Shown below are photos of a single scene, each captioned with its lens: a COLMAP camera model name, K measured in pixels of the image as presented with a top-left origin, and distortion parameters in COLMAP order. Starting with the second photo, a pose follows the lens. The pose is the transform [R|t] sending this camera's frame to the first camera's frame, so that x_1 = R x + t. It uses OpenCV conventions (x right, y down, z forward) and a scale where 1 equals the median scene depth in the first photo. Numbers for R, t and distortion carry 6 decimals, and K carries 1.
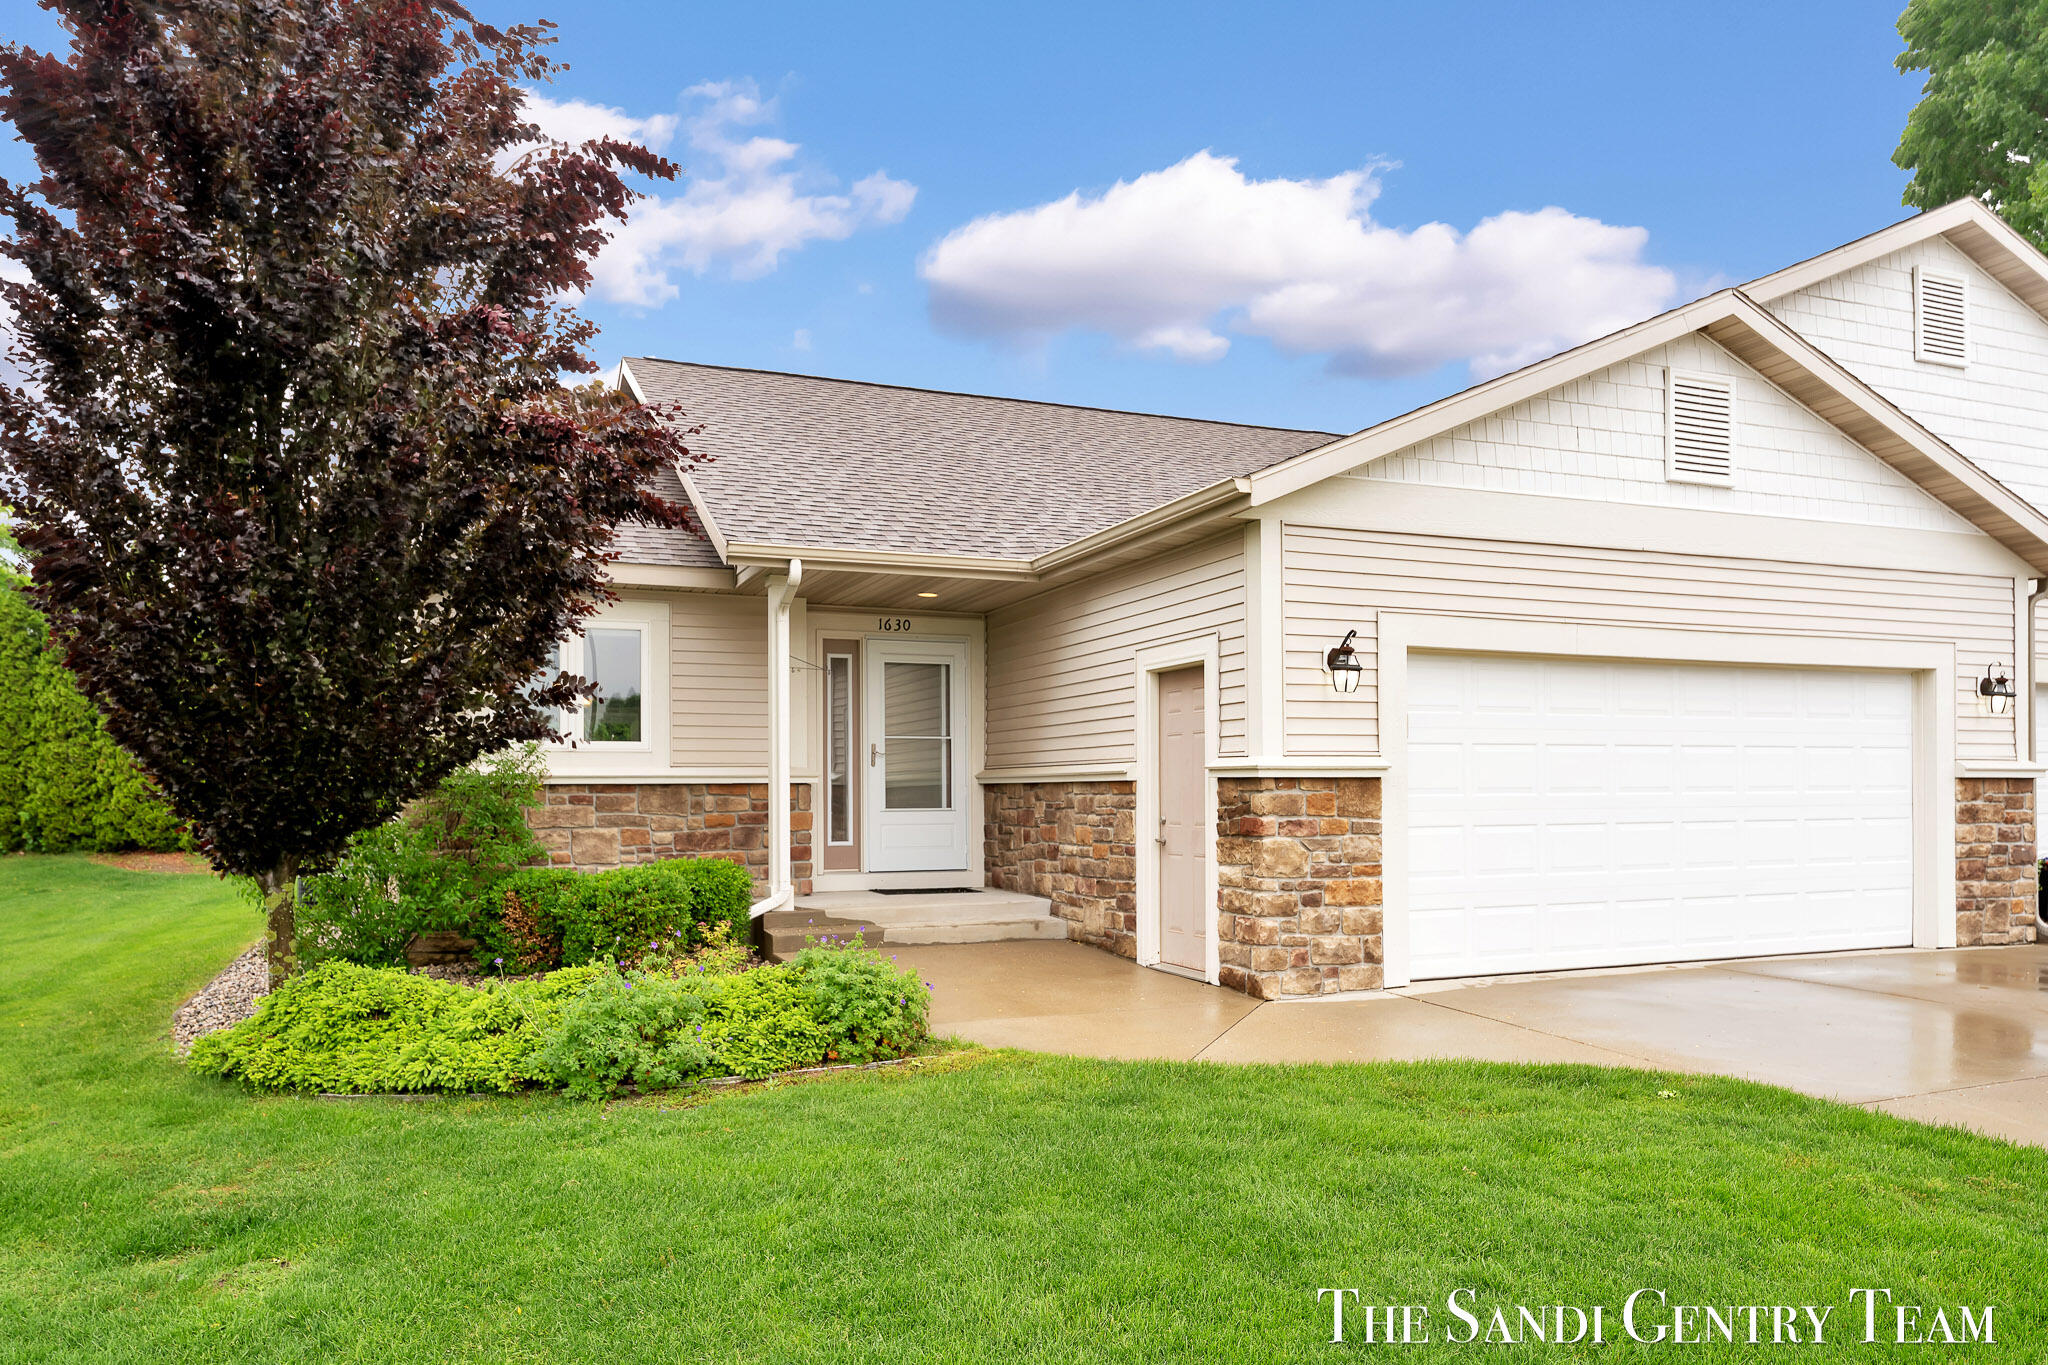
lens RADIAL K [[1405.4, 0, 1052.8], [0, 1405.4, 798.2], [0, 0, 1]] dist [-0.000016, -0.006378]
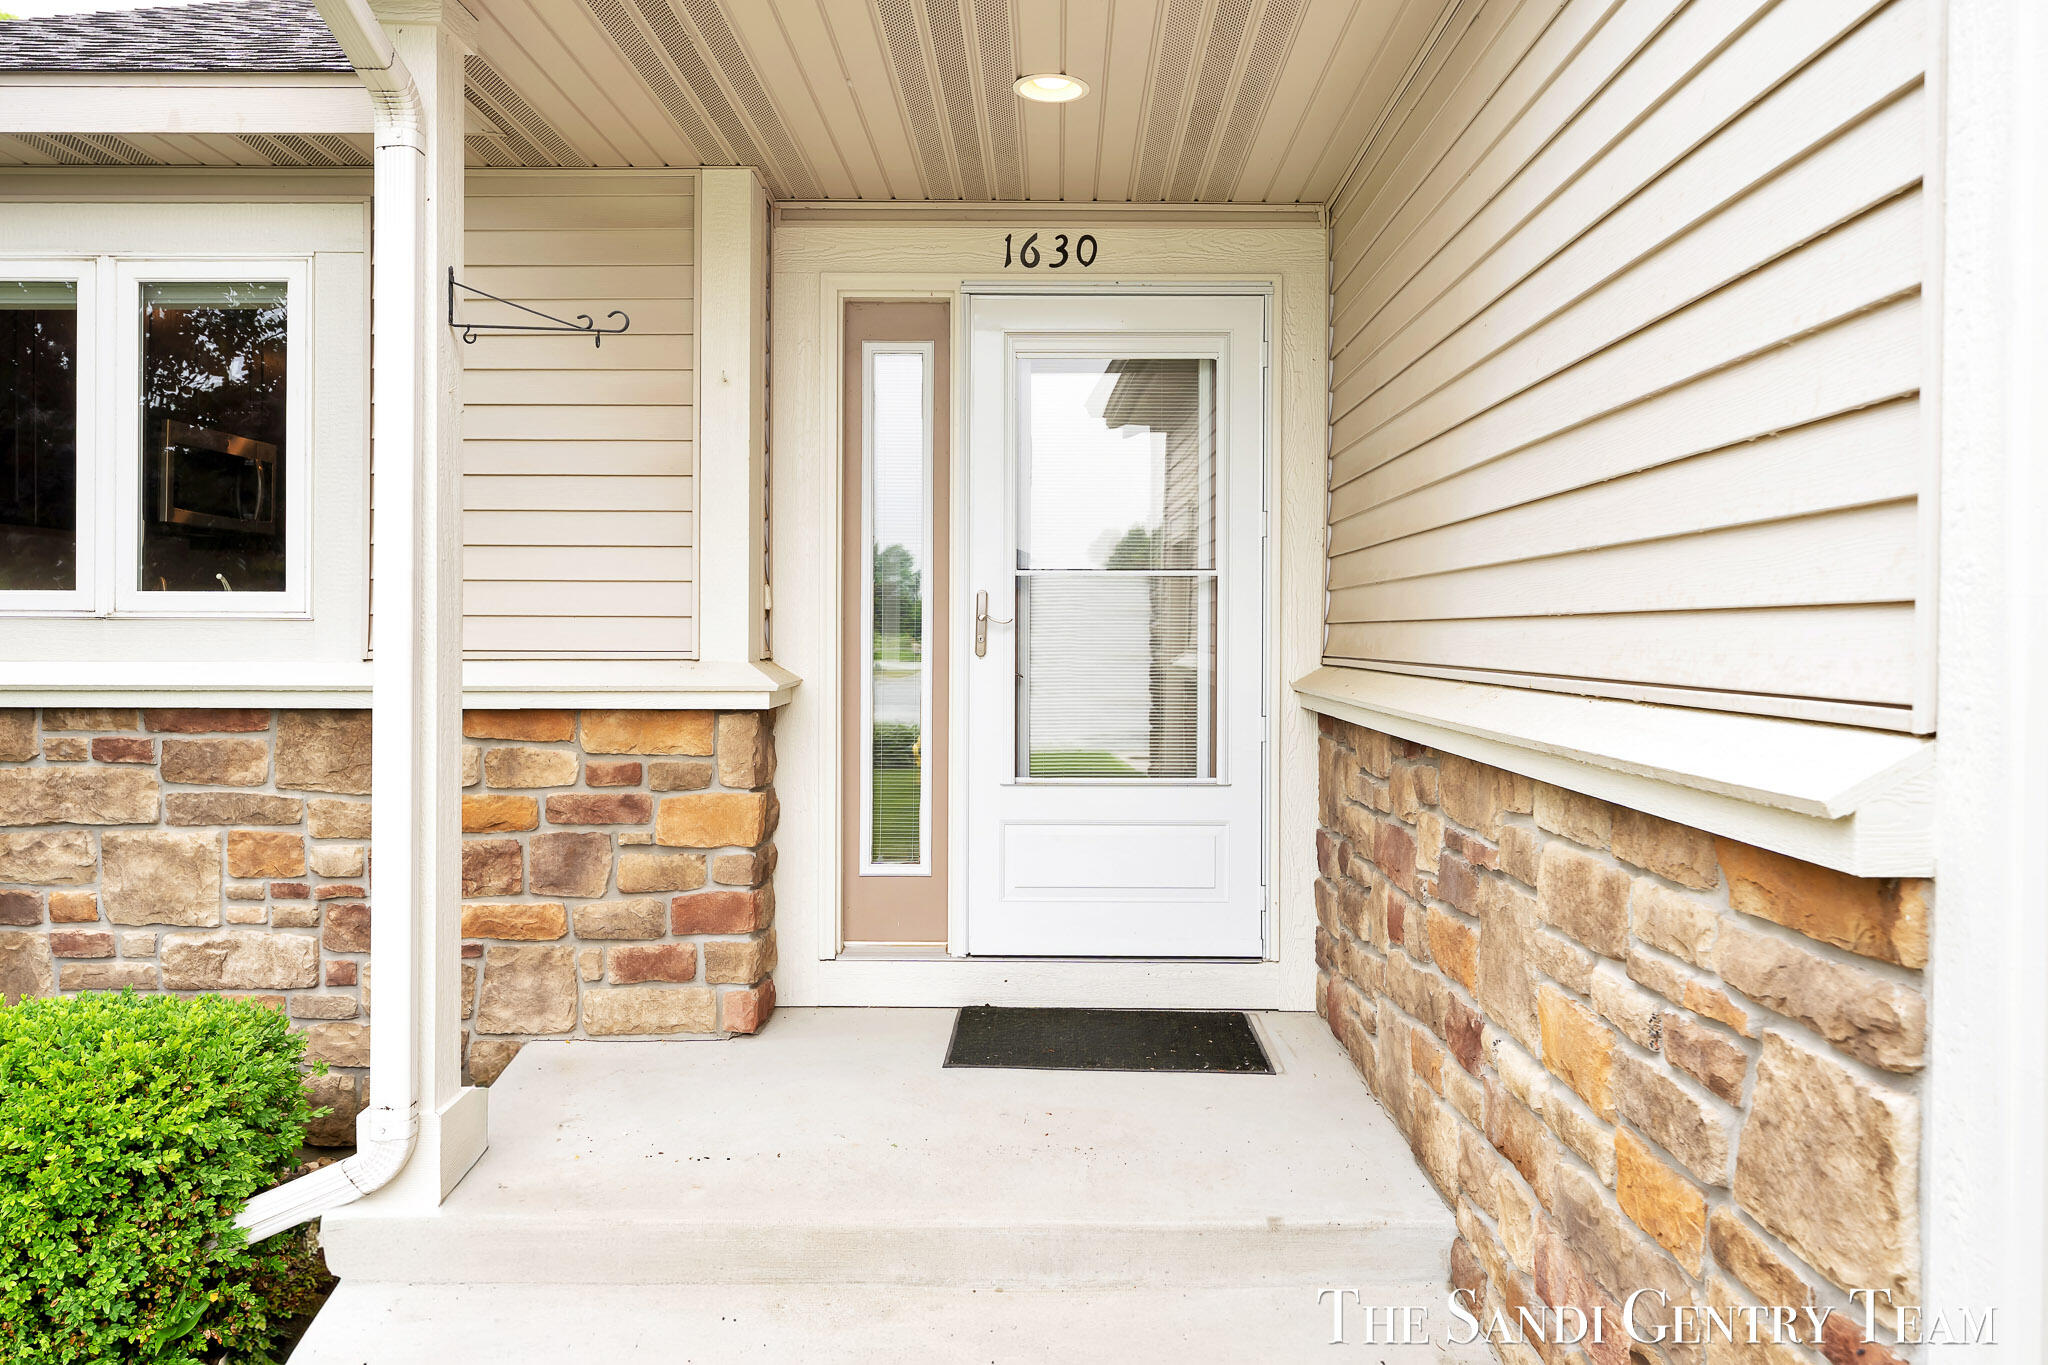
lens RADIAL K [[1405.4, 0, 1039.2], [0, 1405.4, 639.5], [0, 0, 1]] dist [-0.000016, -0.006378]
pose [[0.912208, 0.009764, -0.409610, 0.034039], [-0.009756, 0.999950, 0.002110, -0.032192], [0.409610, 0.002071, 0.912258, 0.792797]]
